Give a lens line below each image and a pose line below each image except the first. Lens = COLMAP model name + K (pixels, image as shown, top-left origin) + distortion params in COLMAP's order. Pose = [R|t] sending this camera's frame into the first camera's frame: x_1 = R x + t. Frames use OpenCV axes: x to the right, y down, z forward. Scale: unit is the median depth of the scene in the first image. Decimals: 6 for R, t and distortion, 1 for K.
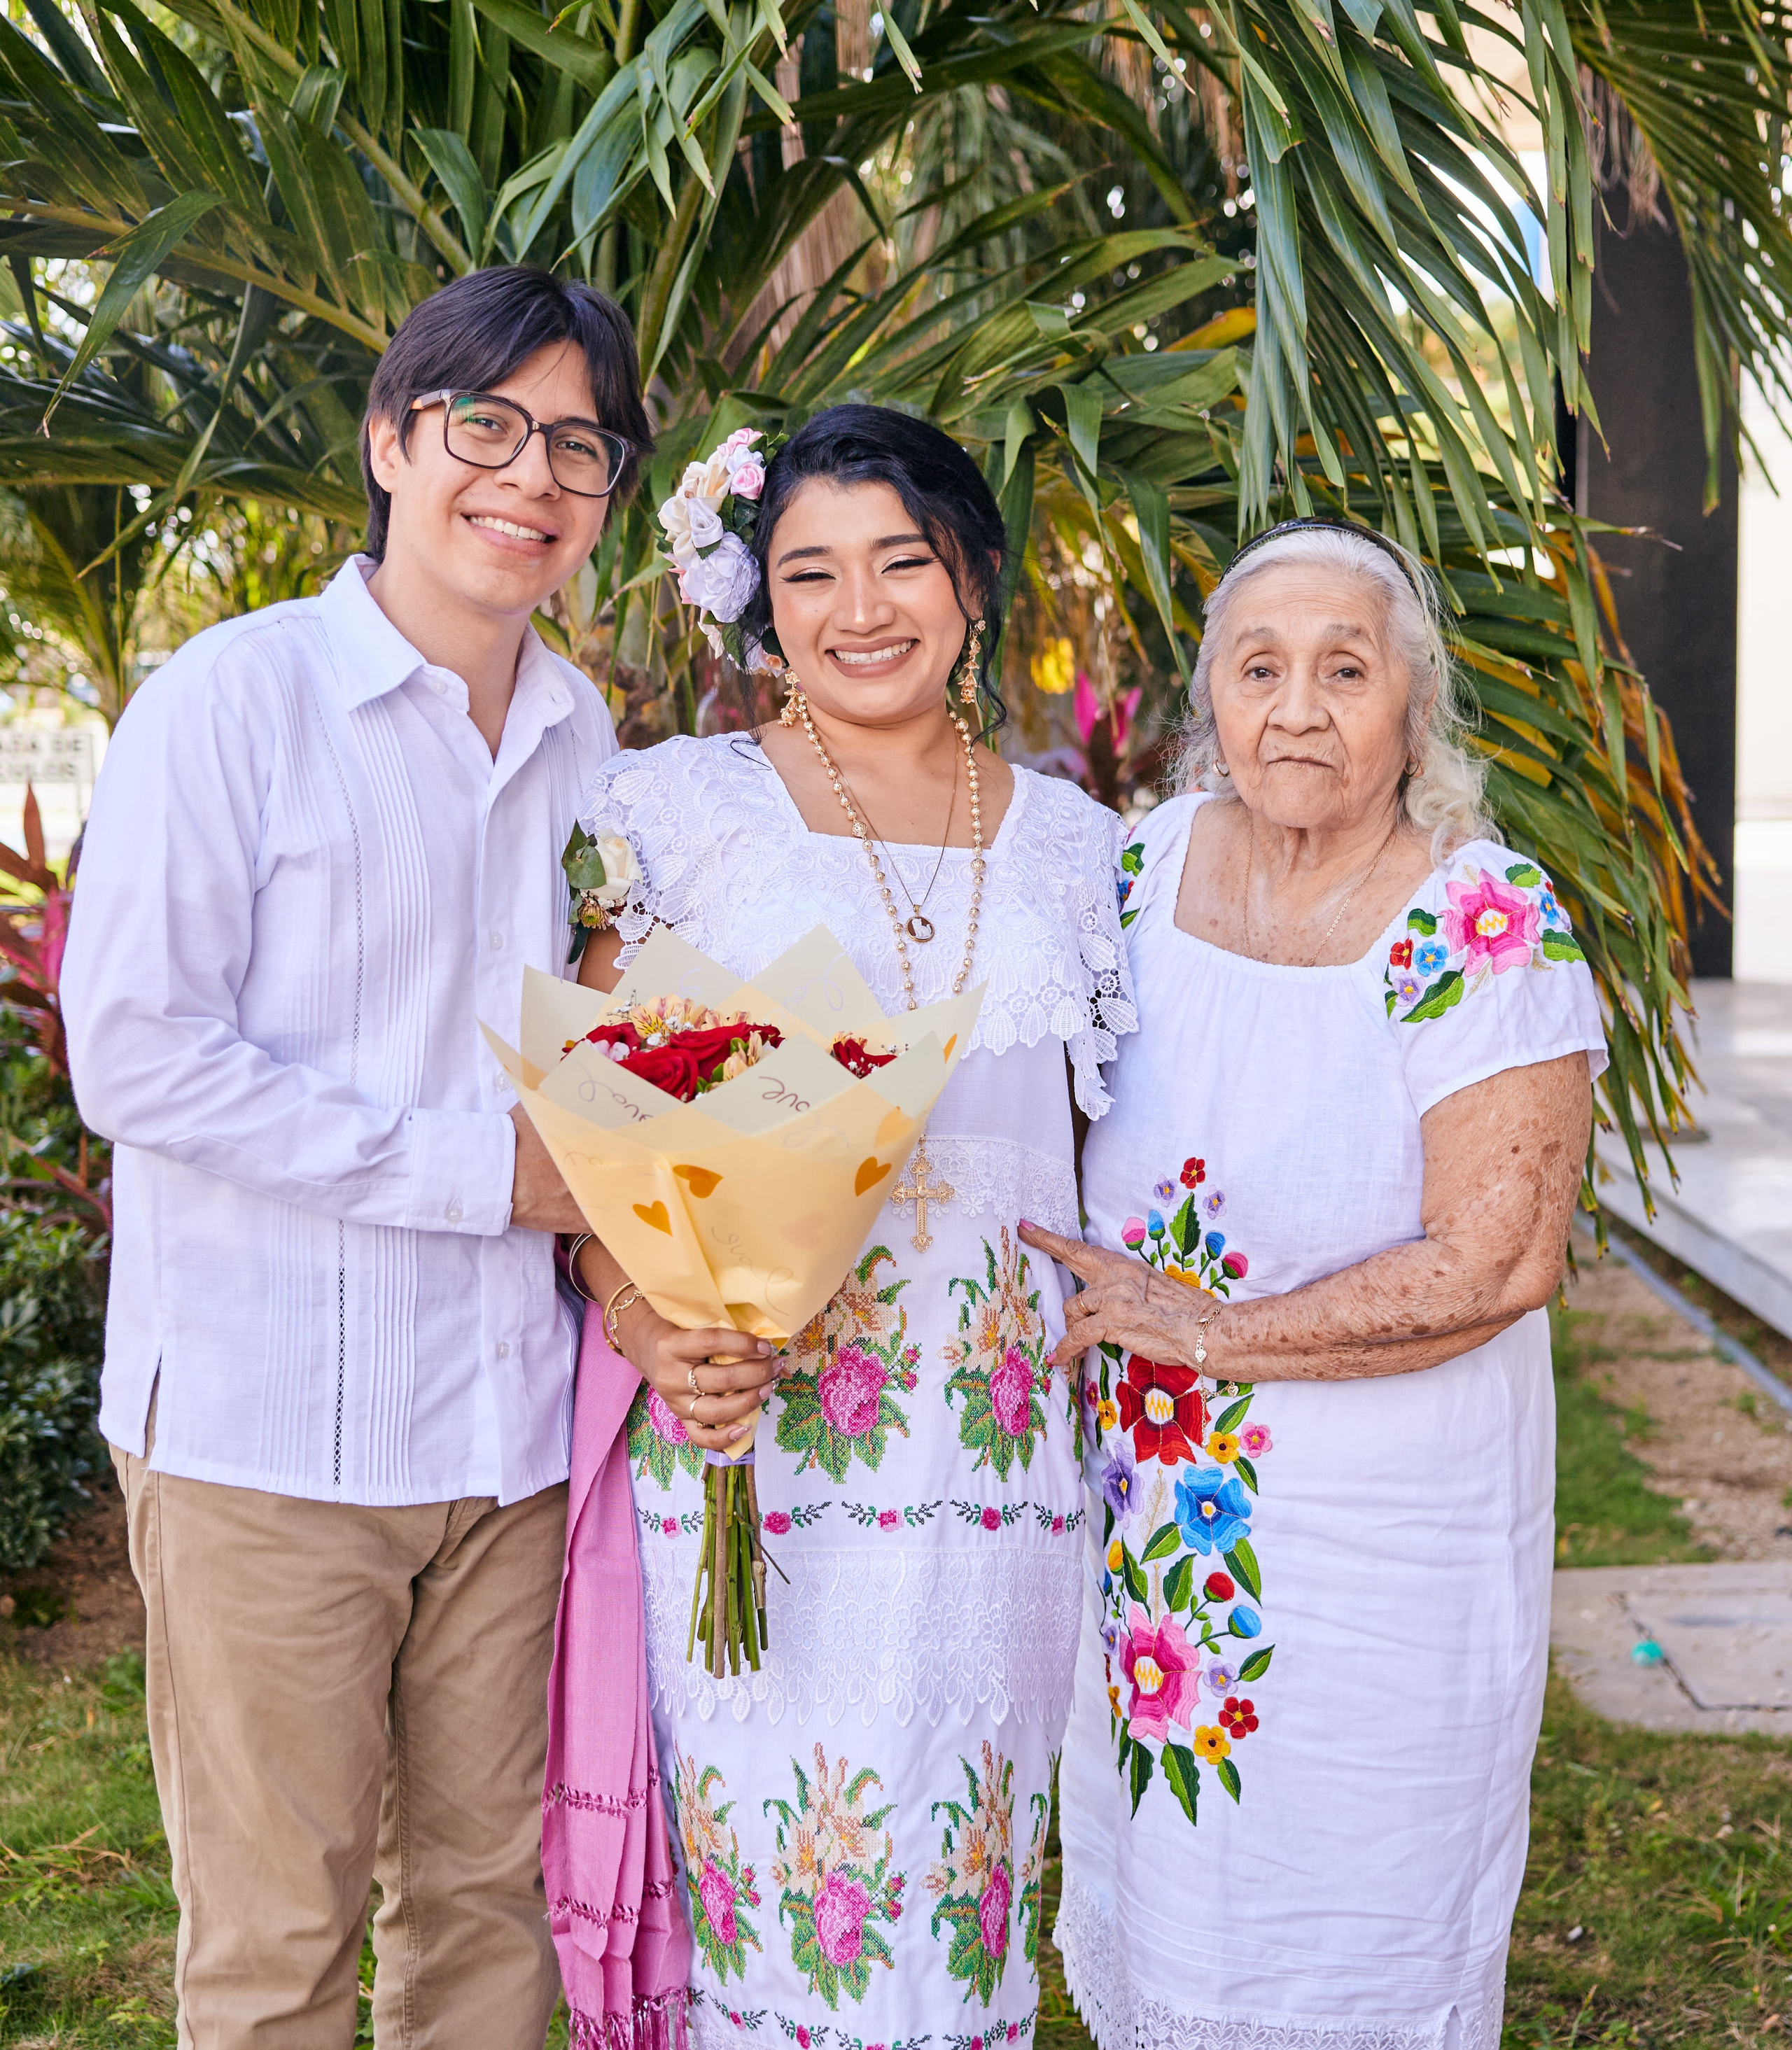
lens RADIAL K [[2999.3, 0, 897.2], [0, 2999.3, 1027.3], [0, 0, 1]] dist [0.056729, 0.000000]
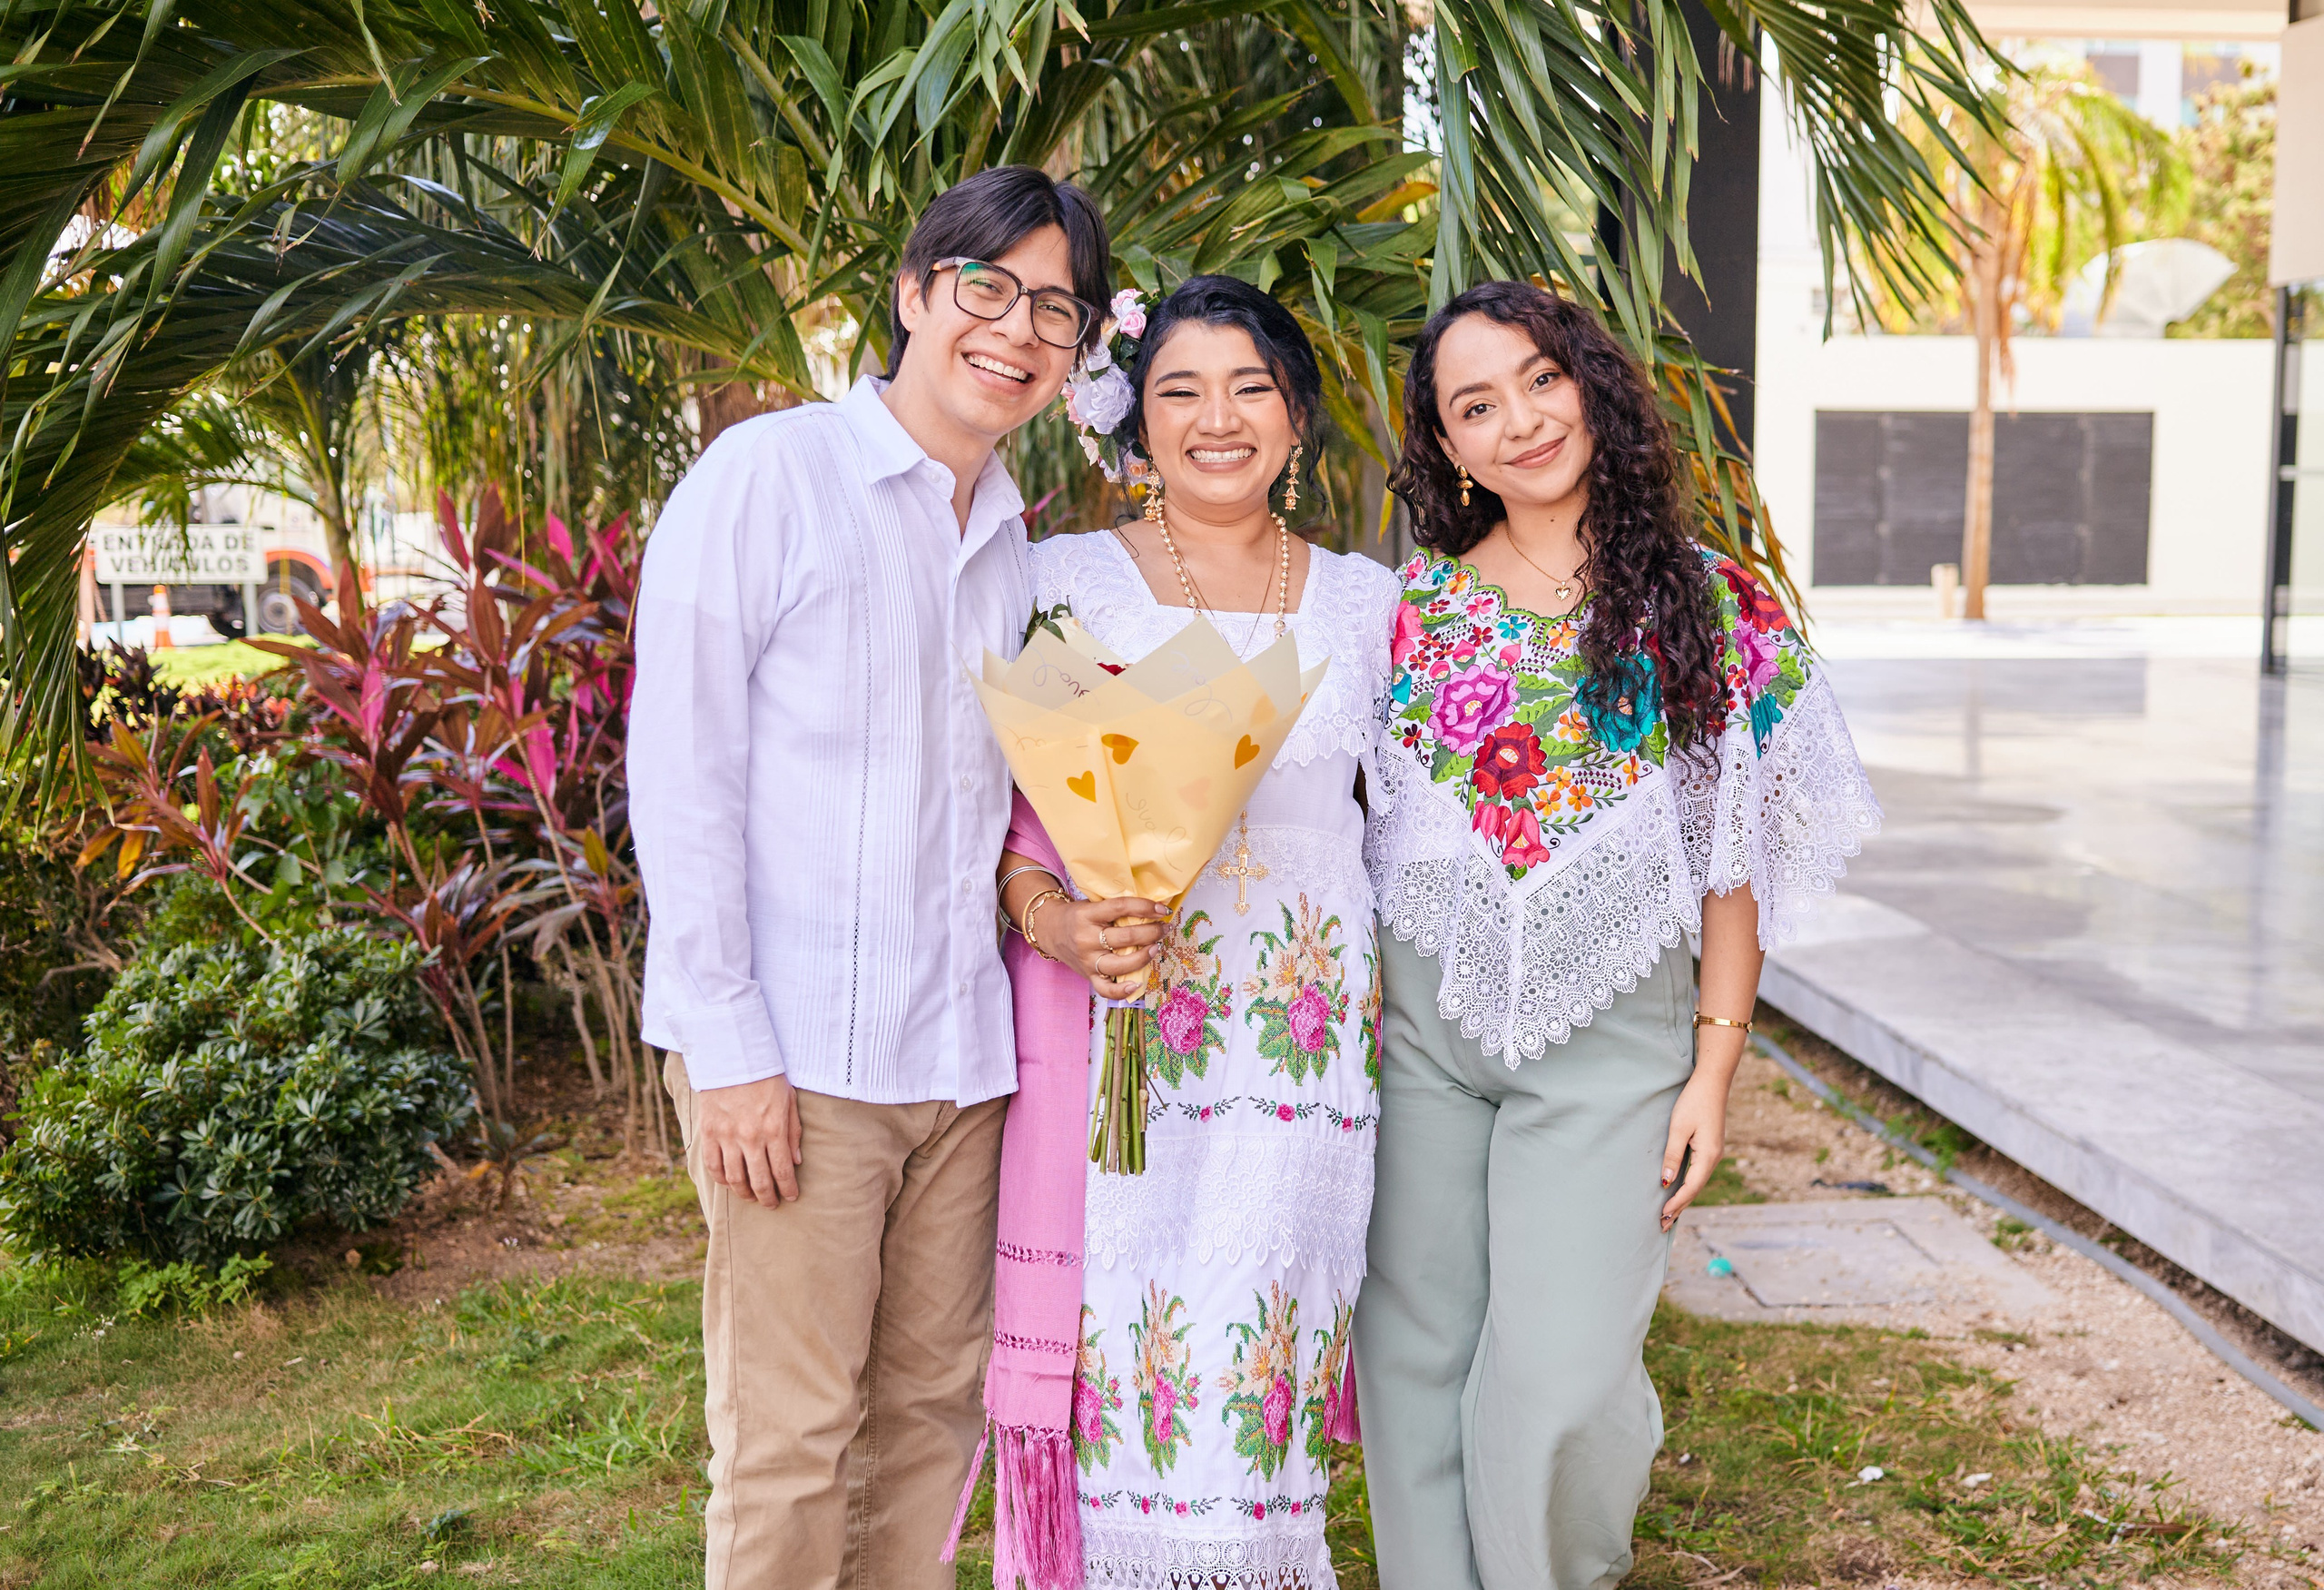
lens RADIAL K [[2719.9, 0, 1155.2], [0, 2719.9, 868.1], [0, 0, 1]] dist [0.029673, 0.000000]
pose [[0.997655, -0.000515, 0.068446, -0.086136], [-0.001020, 0.999749, 0.022394, 0.022130], [-0.068440, -0.022412, 0.997403, -0.150019]]
